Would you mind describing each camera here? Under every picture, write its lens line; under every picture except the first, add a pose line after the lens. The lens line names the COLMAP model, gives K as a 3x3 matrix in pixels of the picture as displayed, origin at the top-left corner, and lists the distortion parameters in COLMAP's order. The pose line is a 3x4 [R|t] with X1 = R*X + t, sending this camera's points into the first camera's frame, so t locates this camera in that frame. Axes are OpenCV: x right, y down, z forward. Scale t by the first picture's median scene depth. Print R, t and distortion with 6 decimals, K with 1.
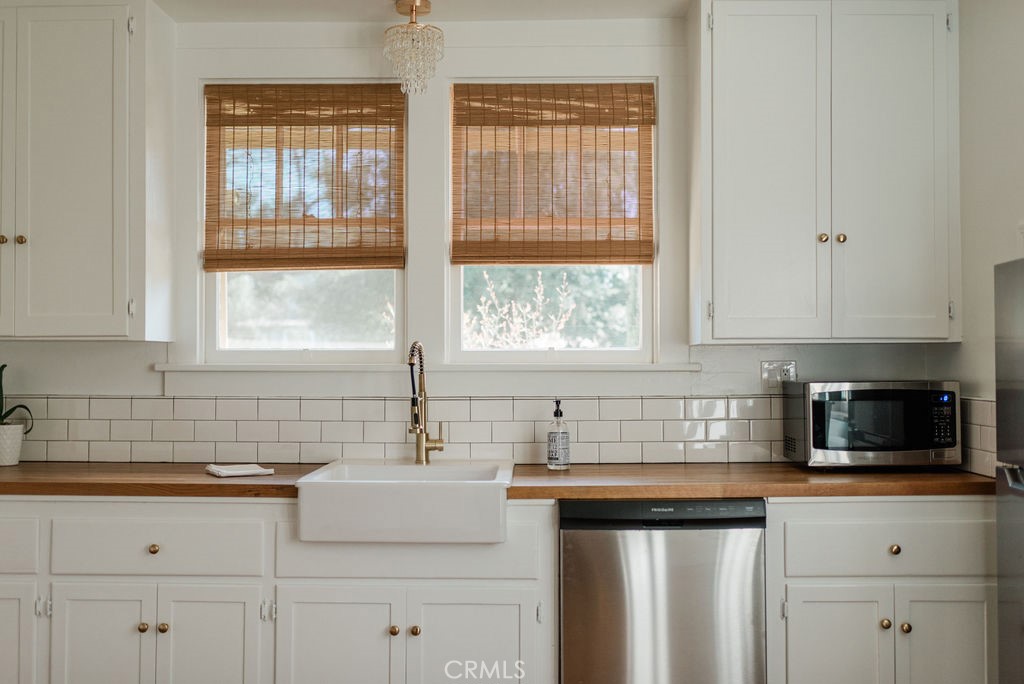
lens RADIAL K [[1029.0, 0, 512.5], [0, 1029.0, 342.2], [0, 0, 1]] dist [-0.005105, 0.000000]
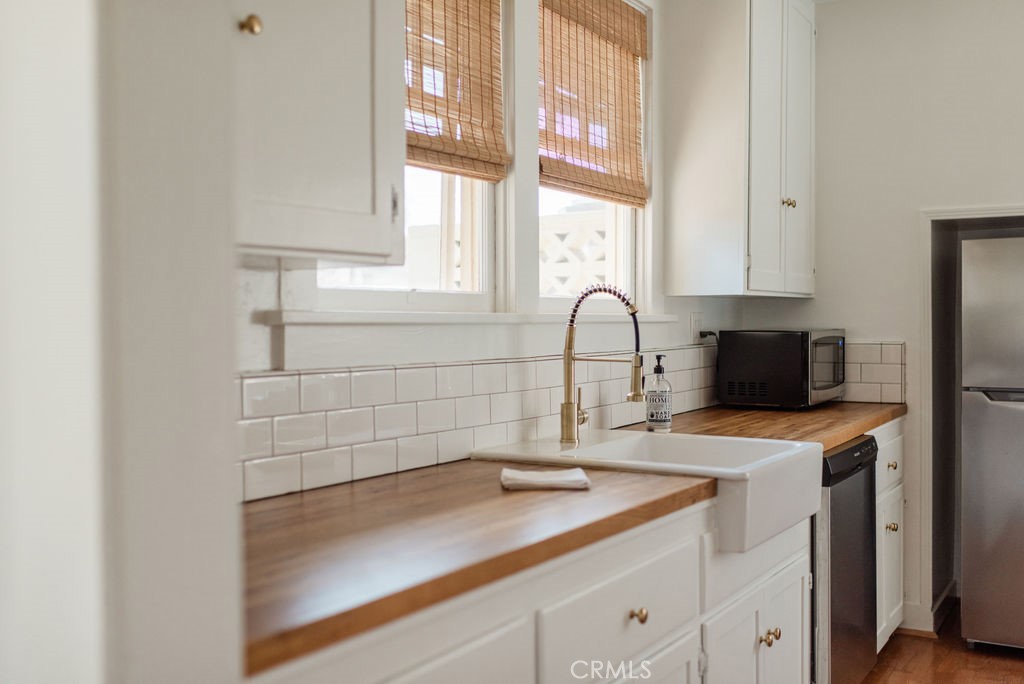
lens RADIAL K [[1029.0, 0, 512.9], [0, 1029.0, 339.1], [0, 0, 1]] dist [-0.005105, 0.000000]
pose [[0.521990, -0.017746, 0.852767, -0.821142], [-0.022539, 0.999147, 0.034589, 0.016011], [-0.852654, -0.037276, 0.521145, 0.681913]]
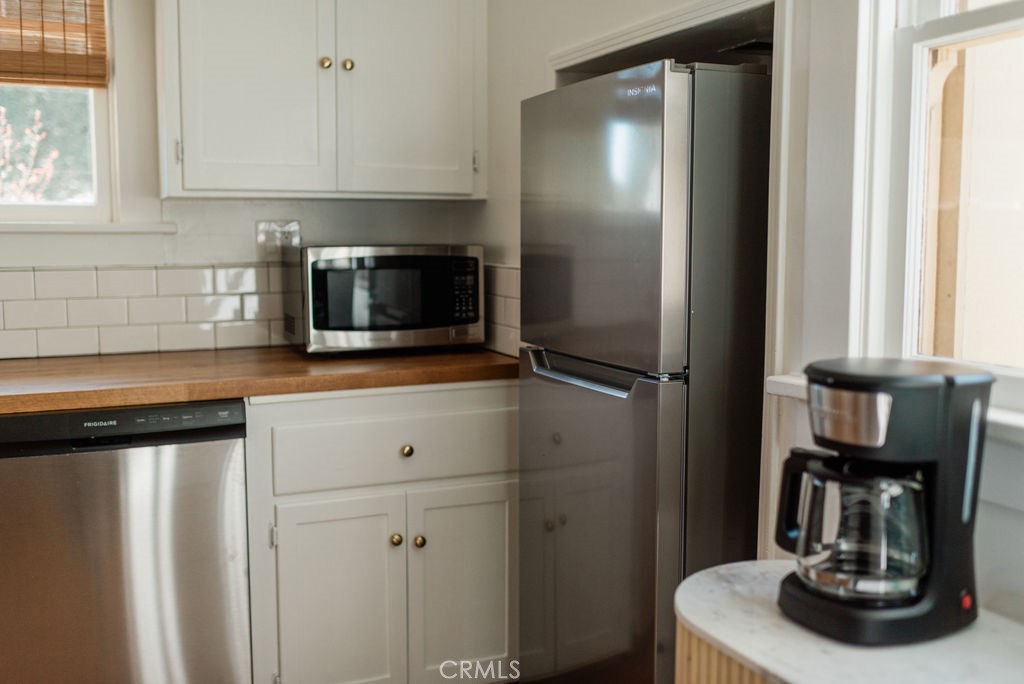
lens RADIAL K [[1029.0, 0, 509.7], [0, 1029.0, 343.8], [0, 0, 1]] dist [-0.005105, 0.000000]
pose [[0.912686, -0.040729, 0.406626, 0.104209], [-0.012726, 0.991706, 0.127897, 0.009627], [-0.408463, -0.121905, 0.904598, 0.209073]]
